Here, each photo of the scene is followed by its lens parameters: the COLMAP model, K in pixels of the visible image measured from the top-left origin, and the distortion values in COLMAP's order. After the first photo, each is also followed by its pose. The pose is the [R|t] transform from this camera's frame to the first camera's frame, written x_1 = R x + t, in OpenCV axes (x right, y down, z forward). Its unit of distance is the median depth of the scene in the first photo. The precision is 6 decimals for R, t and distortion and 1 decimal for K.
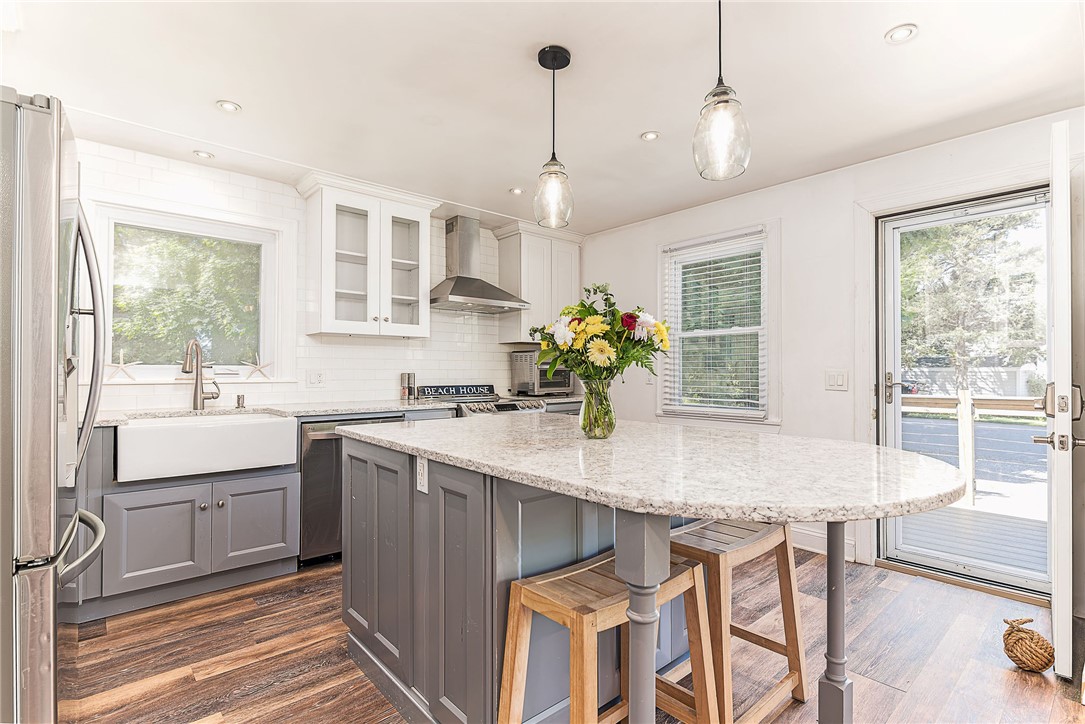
lens RADIAL K [[523.6, 0, 558.4], [0, 523.6, 364.2], [0, 0, 1]] dist [-0.001710, -0.000034]
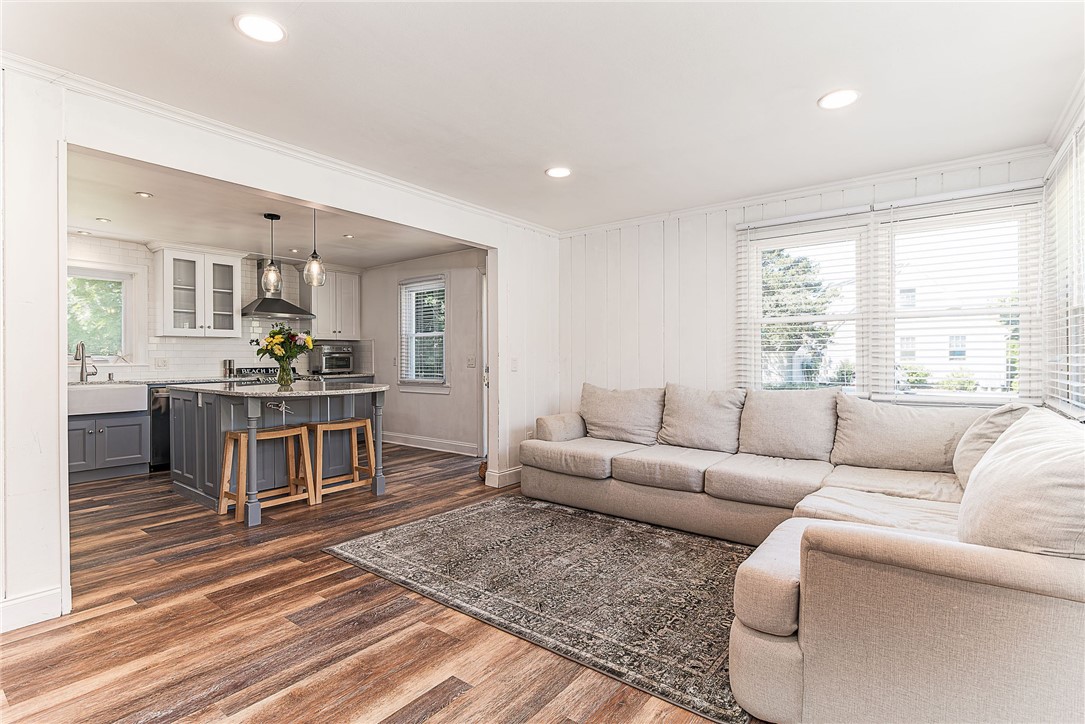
lens RADIAL K [[514.5, 0, 553.8], [0, 514.5, 356.9], [0, 0, 1]] dist [-0.004682, -0.000623]
pose [[0.982046, -0.007429, 0.188494, 0.438705], [0.005296, 0.999916, 0.011821, -0.005366], [-0.188566, -0.010611, 0.982003, -0.805637]]
